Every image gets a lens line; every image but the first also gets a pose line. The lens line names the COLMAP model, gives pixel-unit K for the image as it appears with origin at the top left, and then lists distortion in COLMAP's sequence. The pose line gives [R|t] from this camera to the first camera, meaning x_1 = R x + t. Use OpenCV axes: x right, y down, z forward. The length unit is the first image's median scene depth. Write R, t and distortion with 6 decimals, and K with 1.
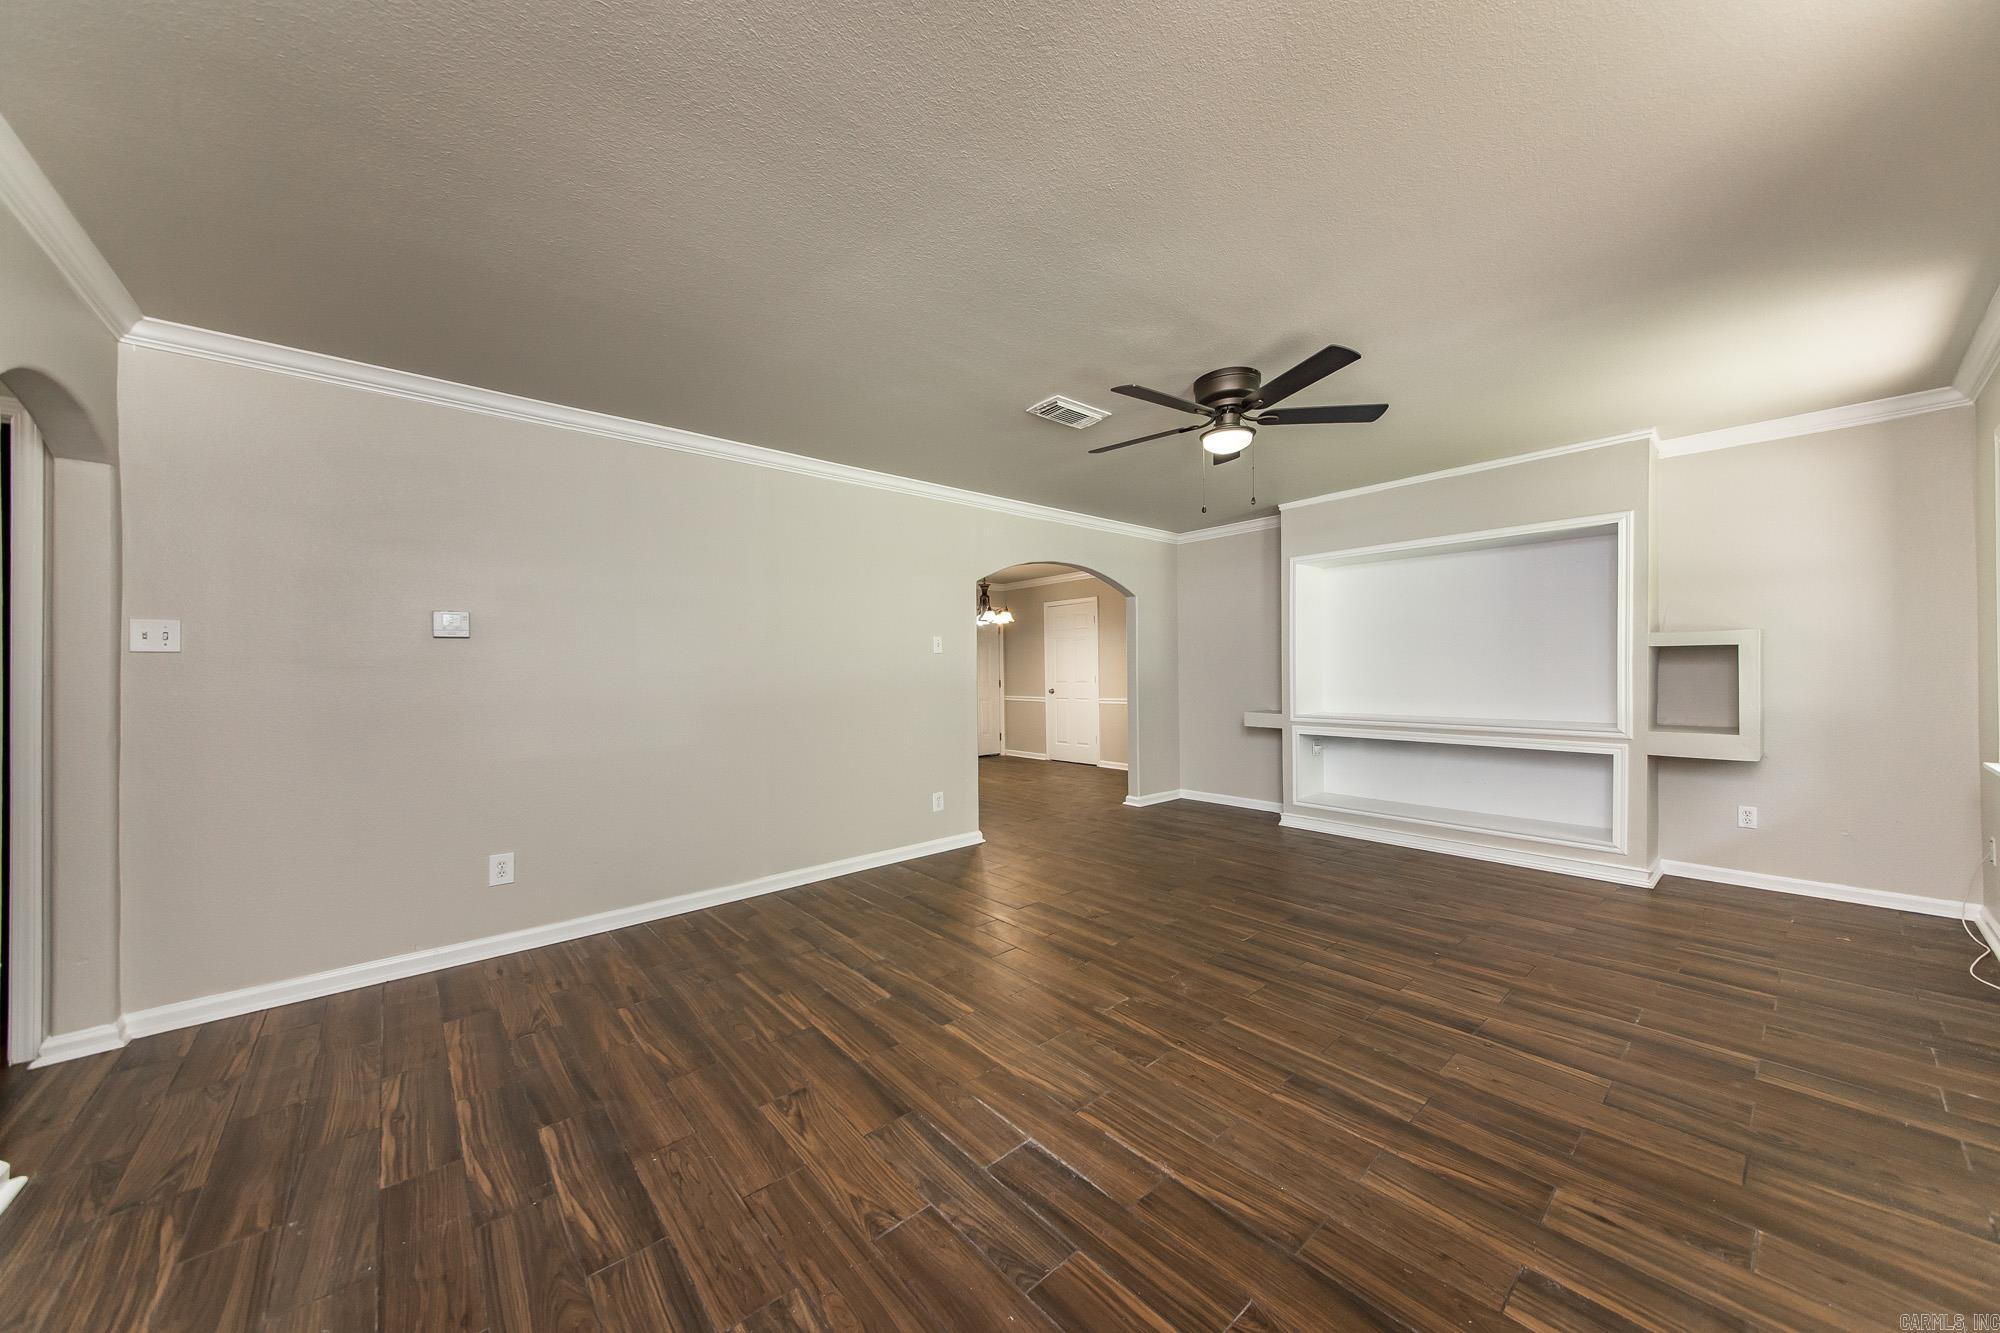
lens RADIAL K [[692.2, 0, 995.7], [0, 692.2, 669.2], [0, 0, 1]] dist [0.048790, -0.018005]
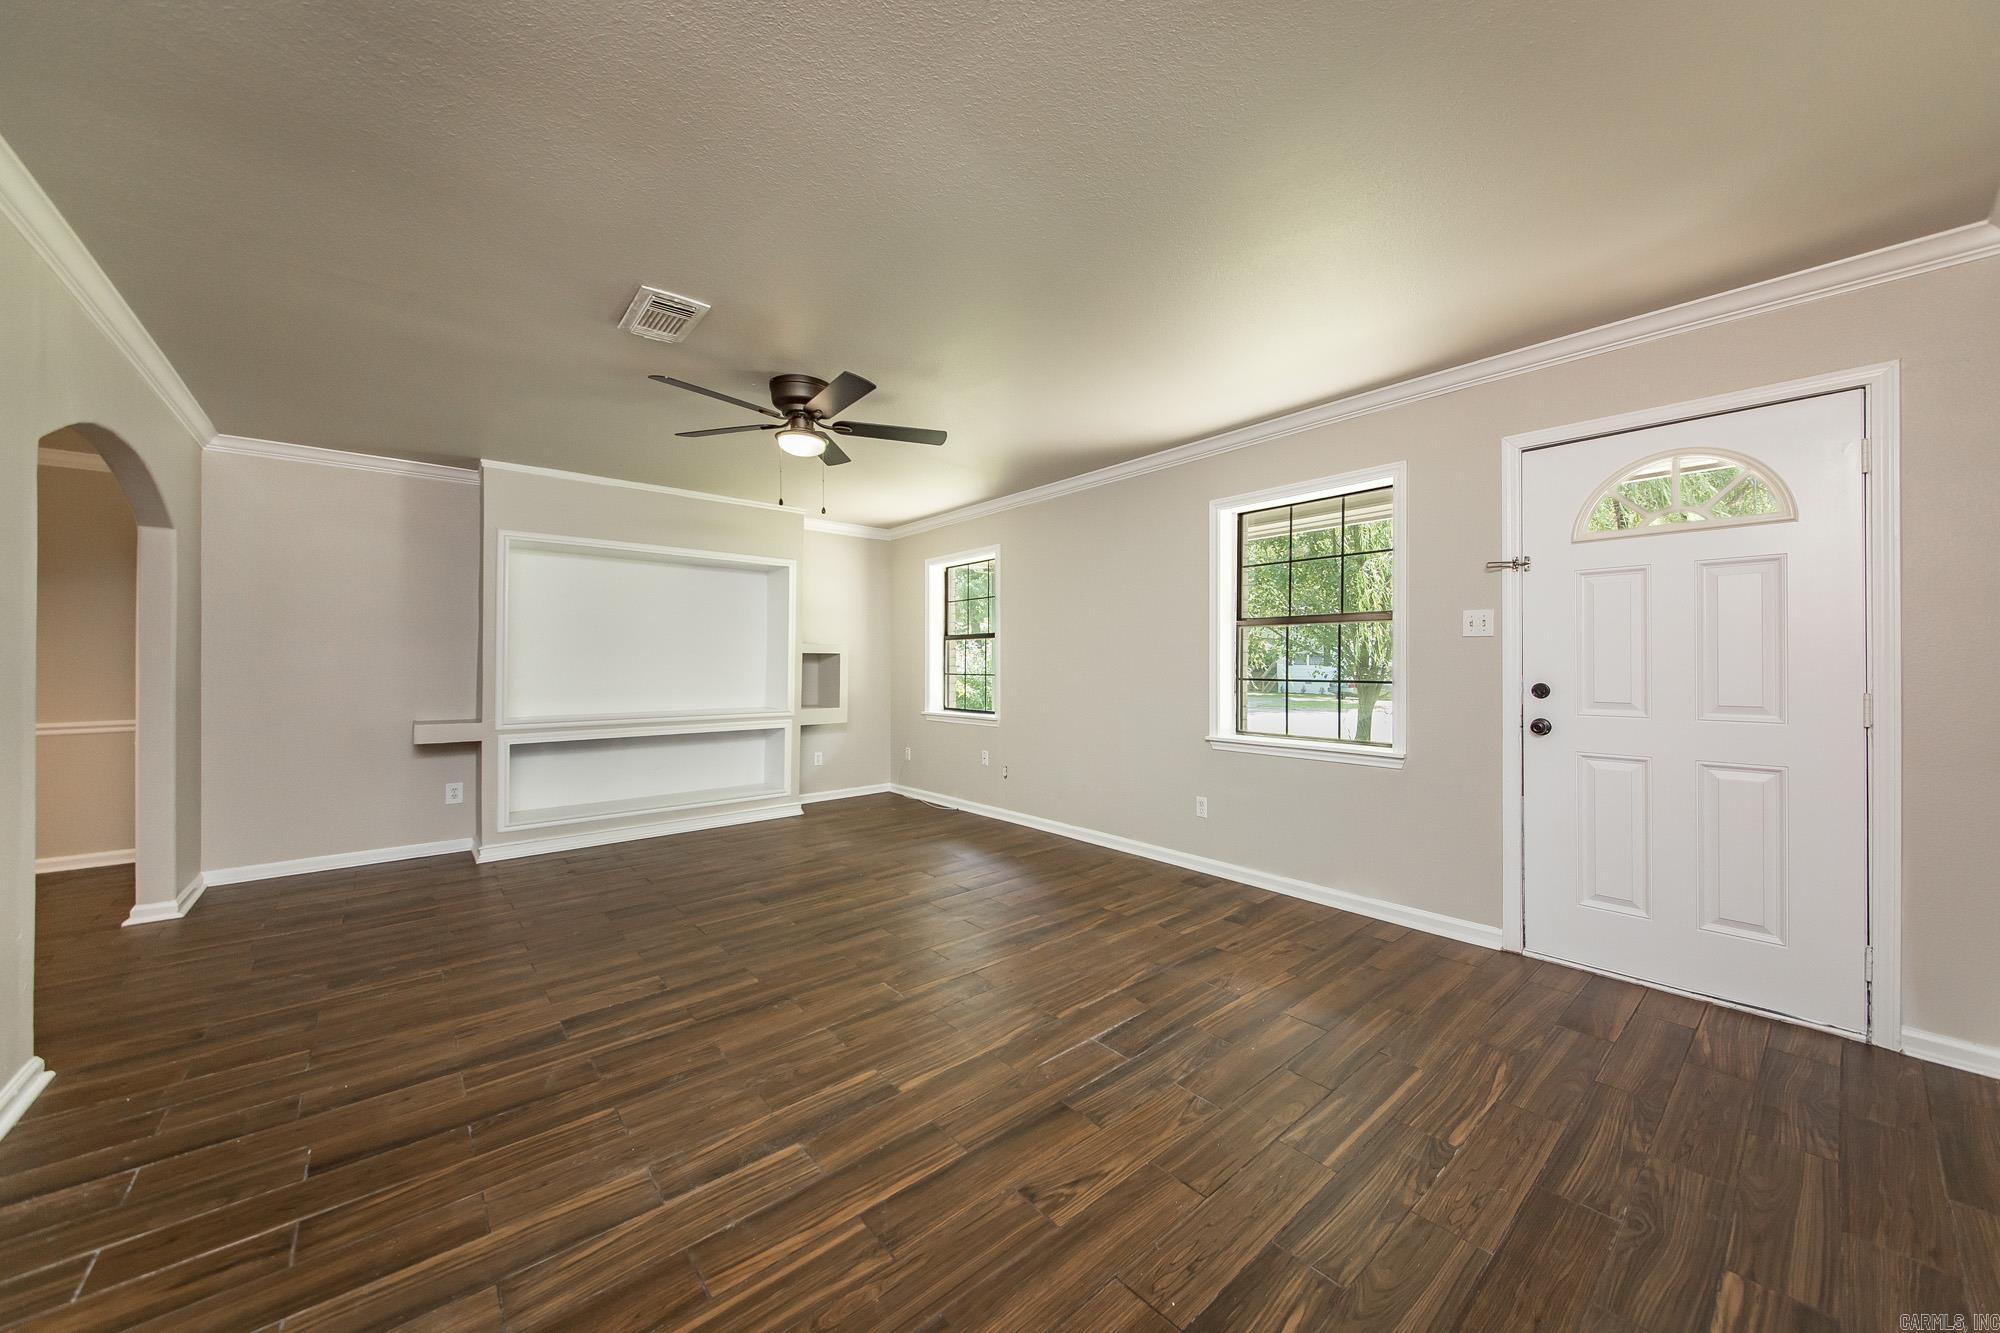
lens RADIAL K [[708.7, 0, 1025.0], [0, 708.7, 667.1], [0, 0, 1]] dist [0.008460, -0.000372]
pose [[-0.011819, 0.008029, 0.999898, -0.817241], [0.001366, 0.999967, -0.008013, 0.015773], [-0.999929, 0.001271, -0.011829, 0.769465]]
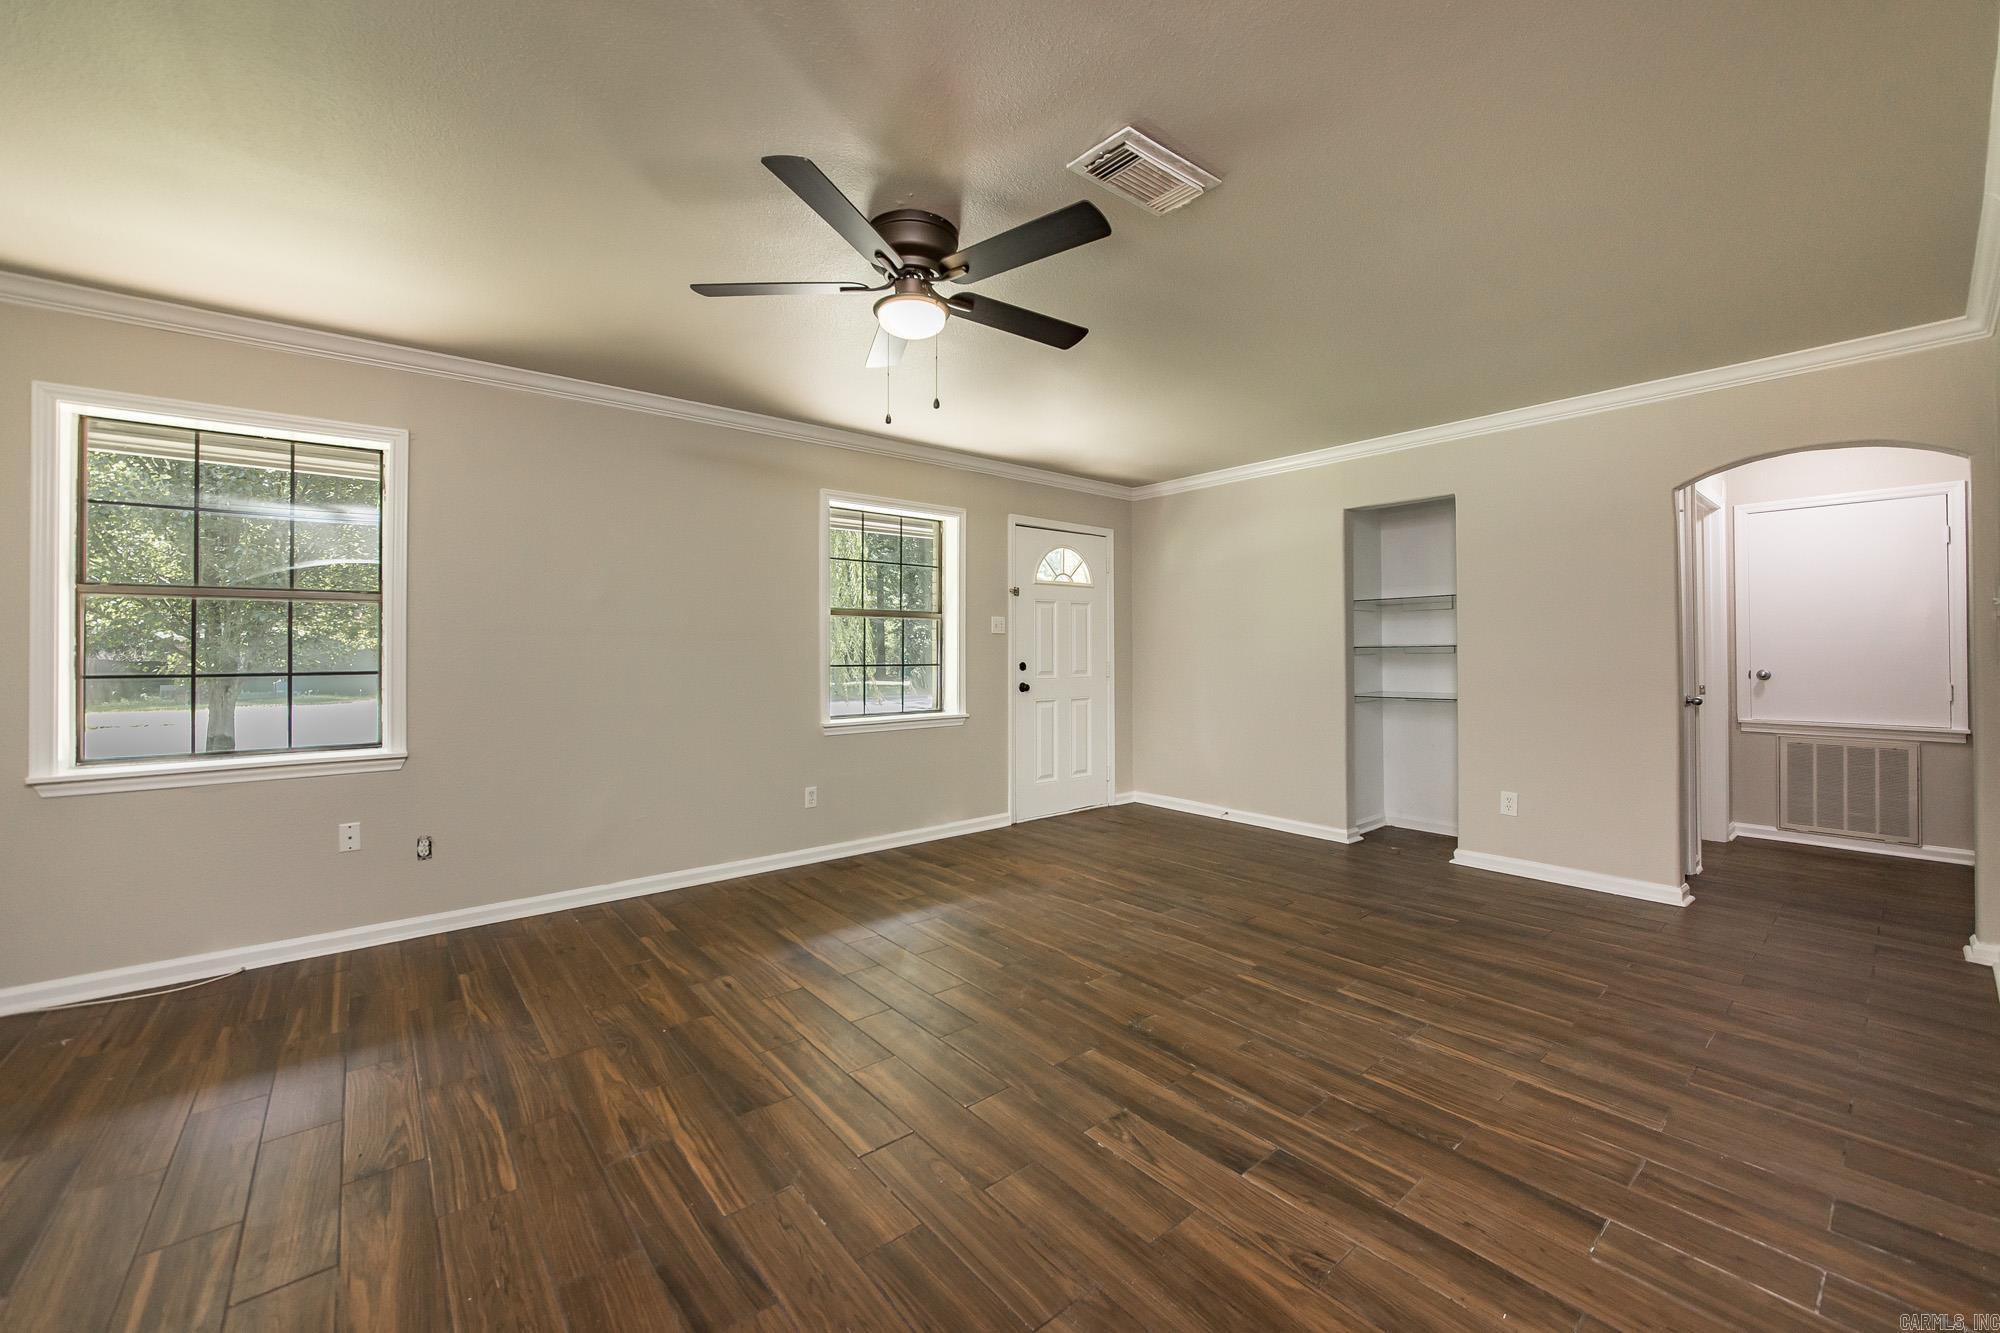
lens RADIAL K [[782.2, 0, 1004.3], [0, 782.2, 621.5], [0, 0, 1]] dist [0.013095, 0.000388]
pose [[-0.999730, 0.016243, 0.016598, 0.265077], [0.015589, 0.999124, -0.038836, 0.005286], [-0.017214, -0.038567, -0.999108, 2.027526]]
